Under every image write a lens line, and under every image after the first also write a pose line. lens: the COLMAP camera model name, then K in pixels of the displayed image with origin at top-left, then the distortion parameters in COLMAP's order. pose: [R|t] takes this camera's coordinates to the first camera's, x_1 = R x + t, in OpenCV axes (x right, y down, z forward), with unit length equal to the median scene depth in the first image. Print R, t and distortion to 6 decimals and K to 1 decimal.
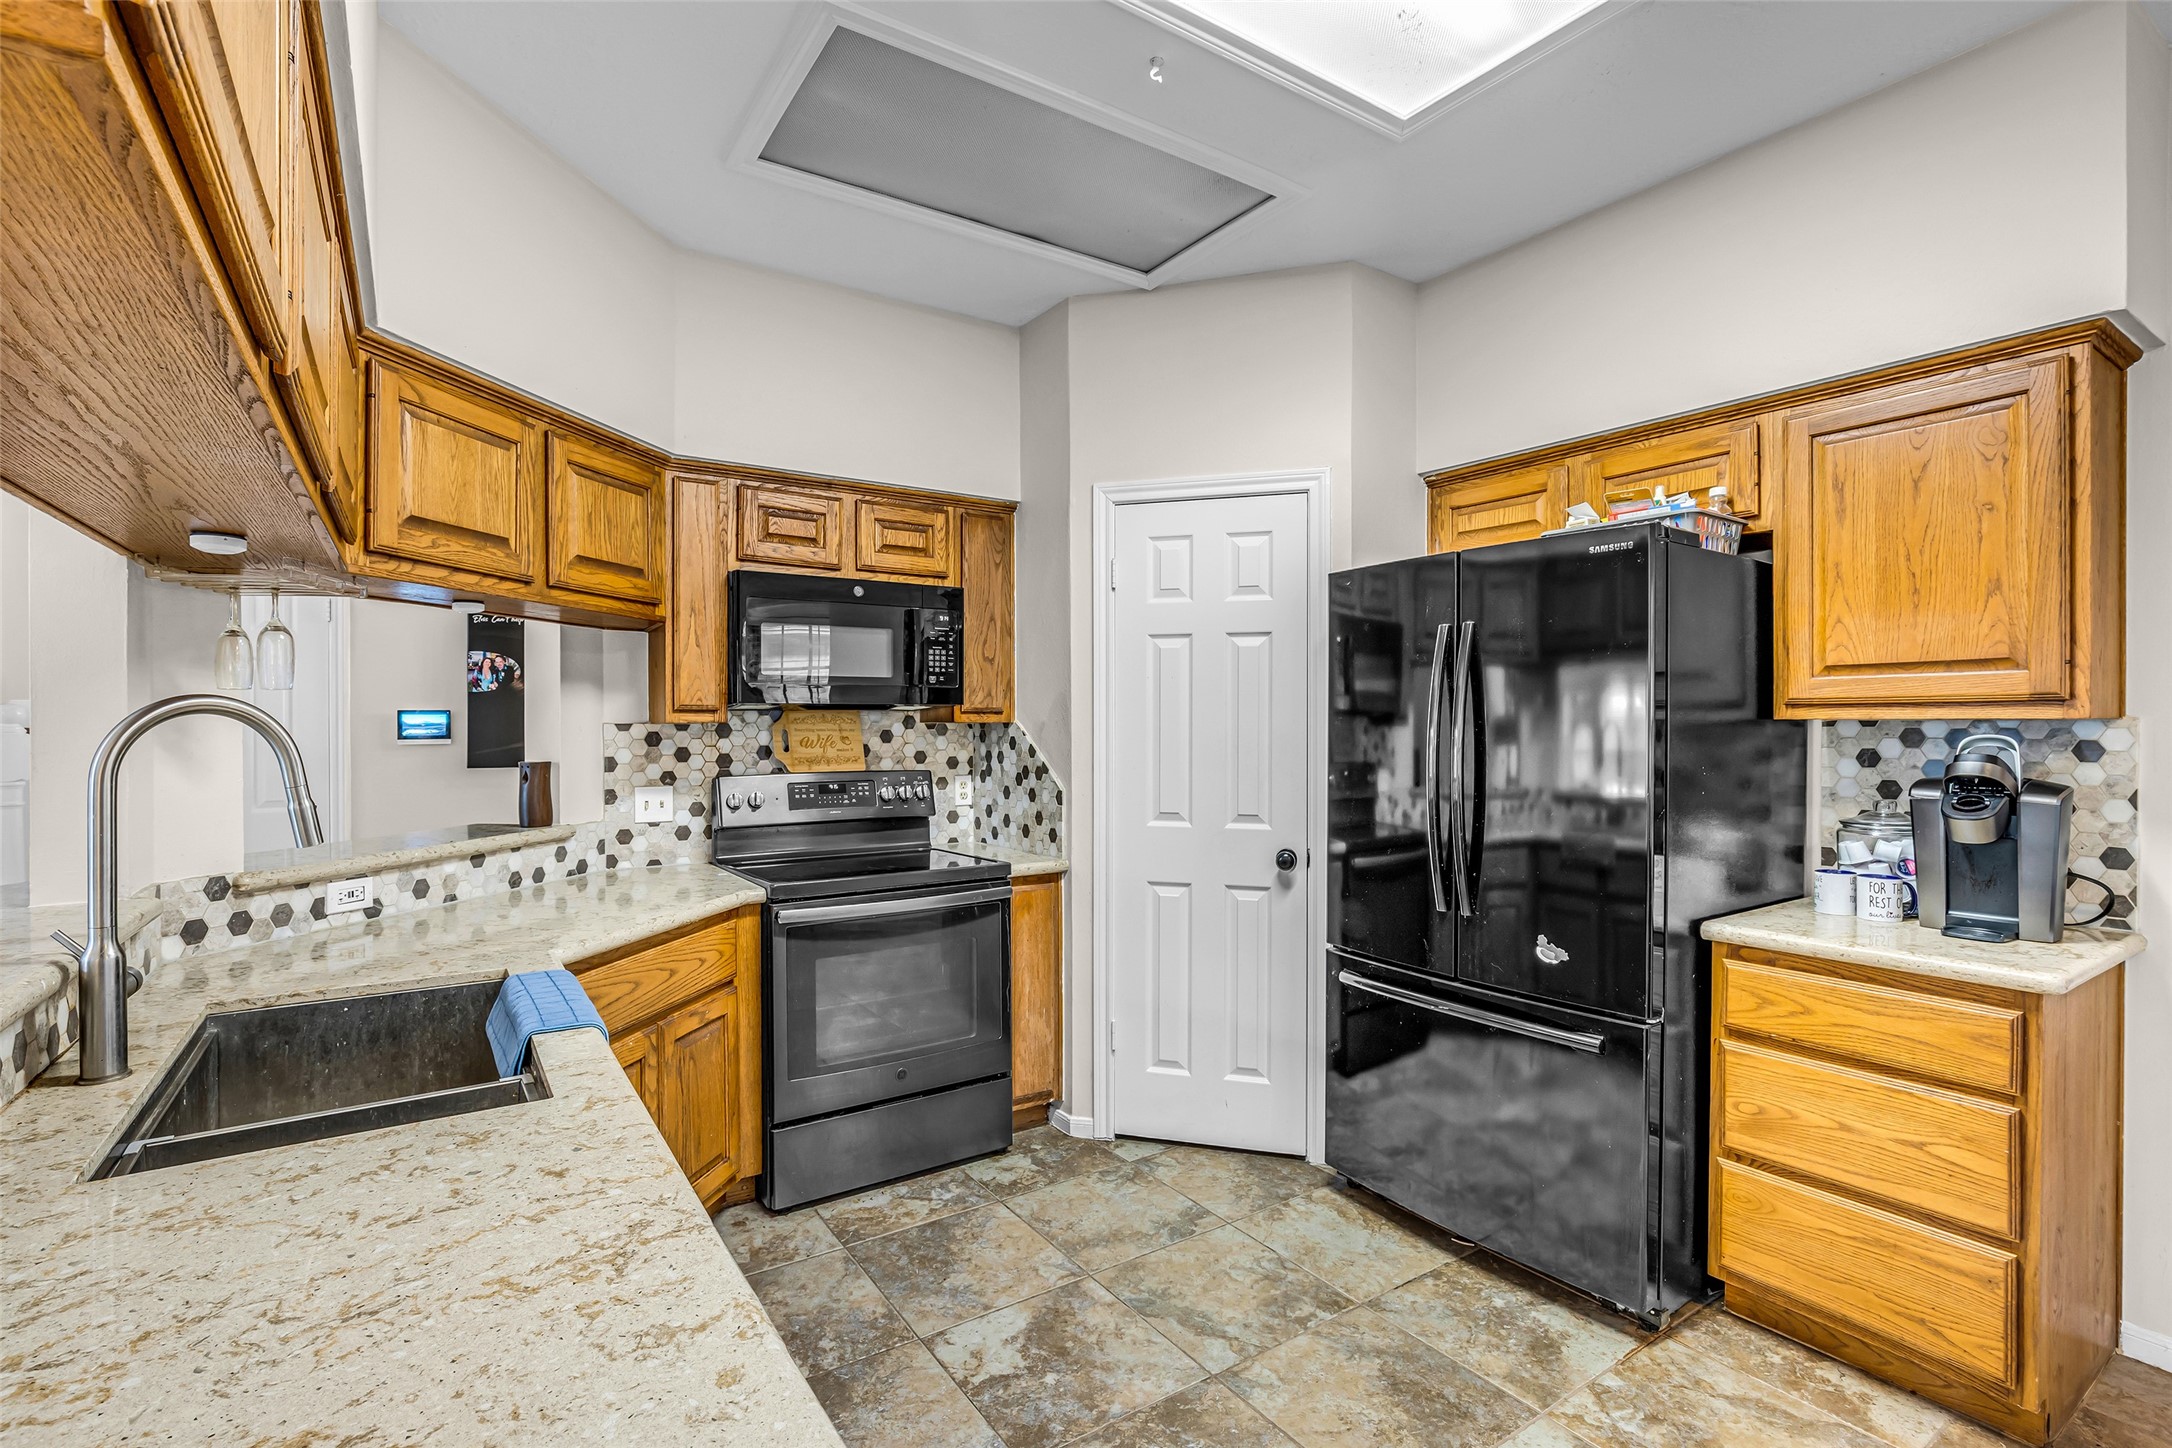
lens RADIAL K [[991.5, 0, 1073.8], [0, 991.5, 725.1], [0, 0, 1]] dist [-0.022950, 0.004829]
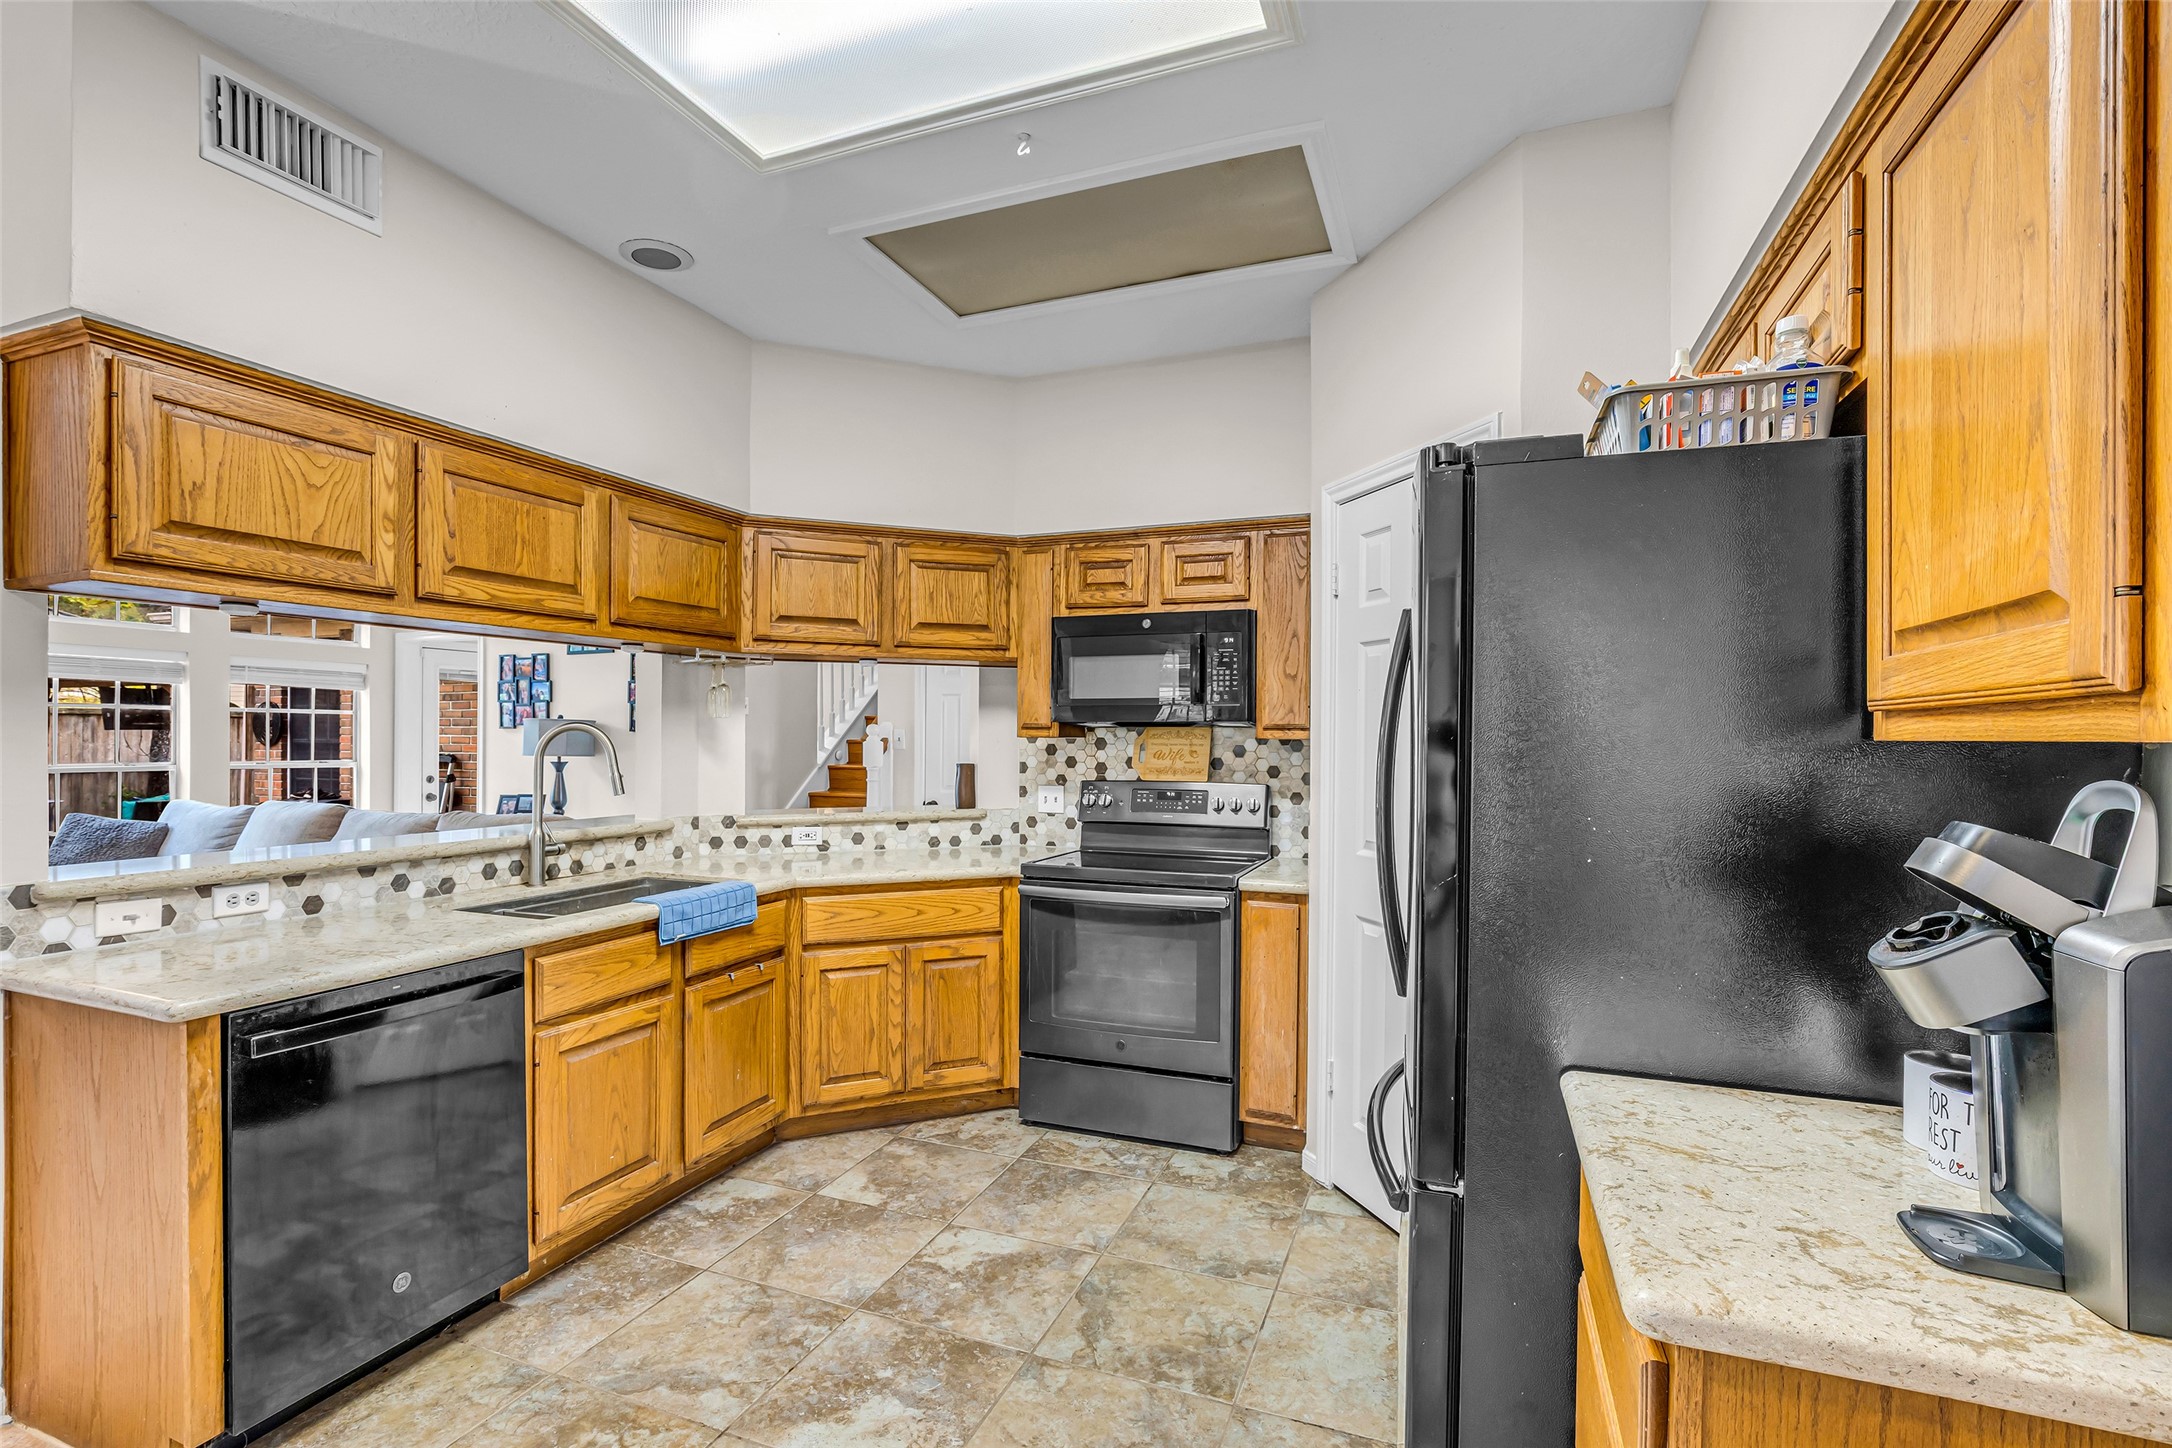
lens RADIAL K [[991.5, 0, 1082.6], [0, 991.5, 737.6], [0, 0, 1]] dist [-0.022950, 0.004829]
pose [[0.576924, 0.006791, -0.816769, 0.710801], [-0.008724, 0.999960, 0.002153, -0.005054], [0.816751, 0.005883, 0.576960, 0.292296]]
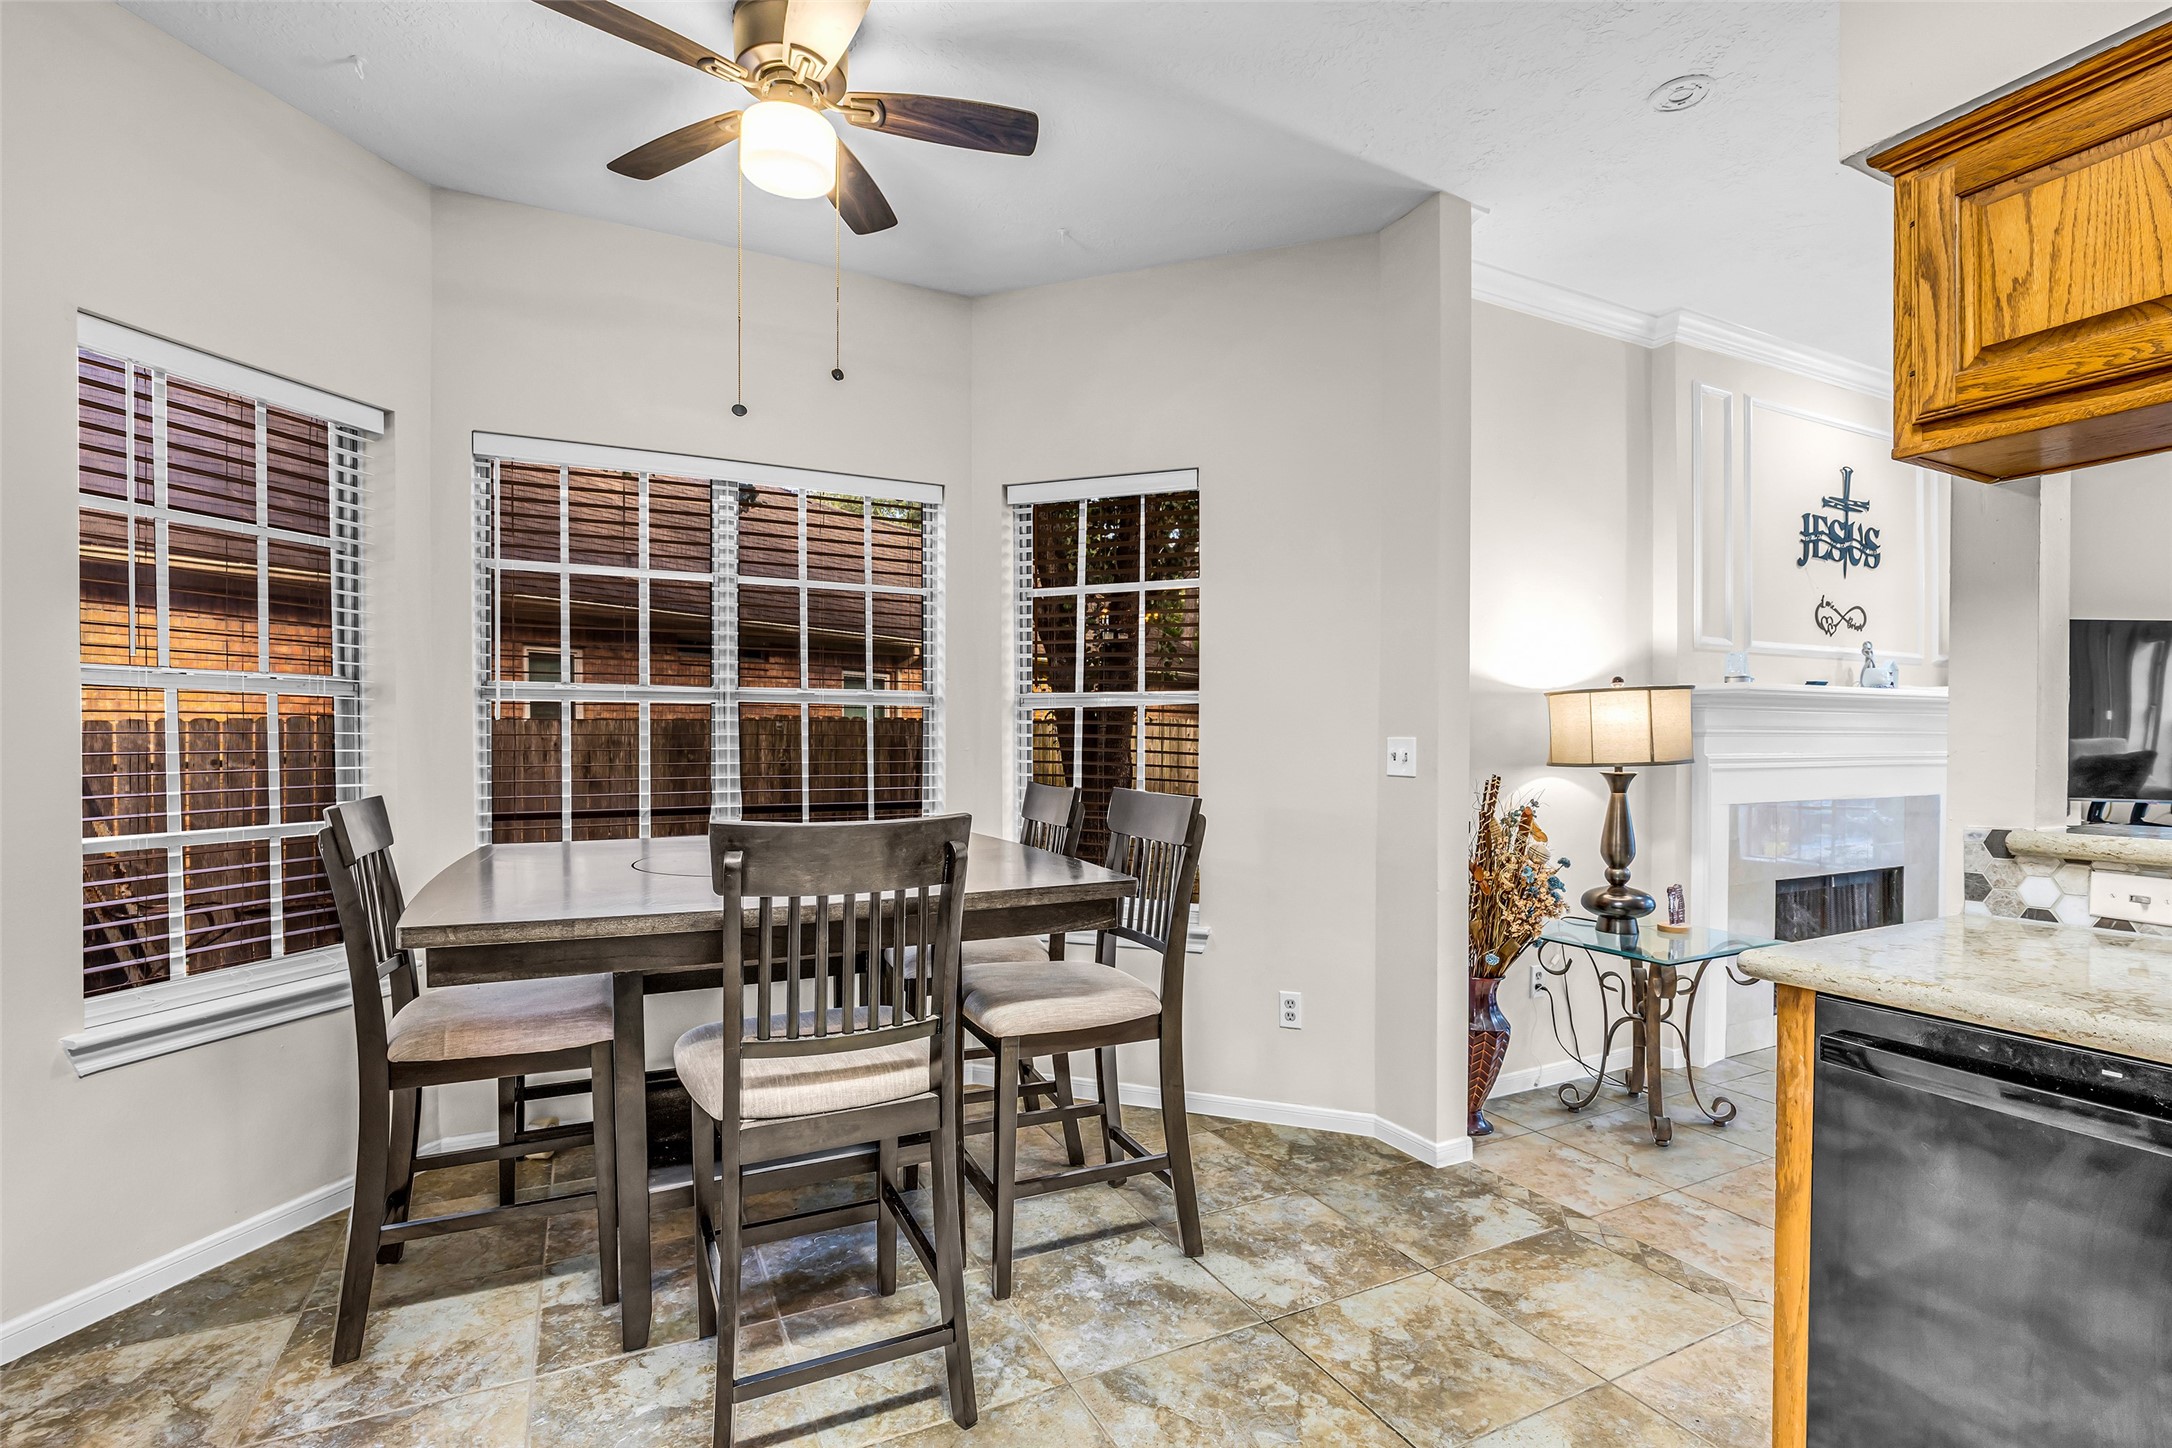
lens RADIAL K [[991.5, 0, 1085.4], [0, 991.5, 750.8], [0, 0, 1]] dist [-0.022950, 0.004829]
pose [[-0.992384, -0.000245, 0.123185, 0.218472], [0.001668, 0.999880, 0.015434, 0.047195], [-0.123174, 0.015522, -0.992264, 0.697255]]
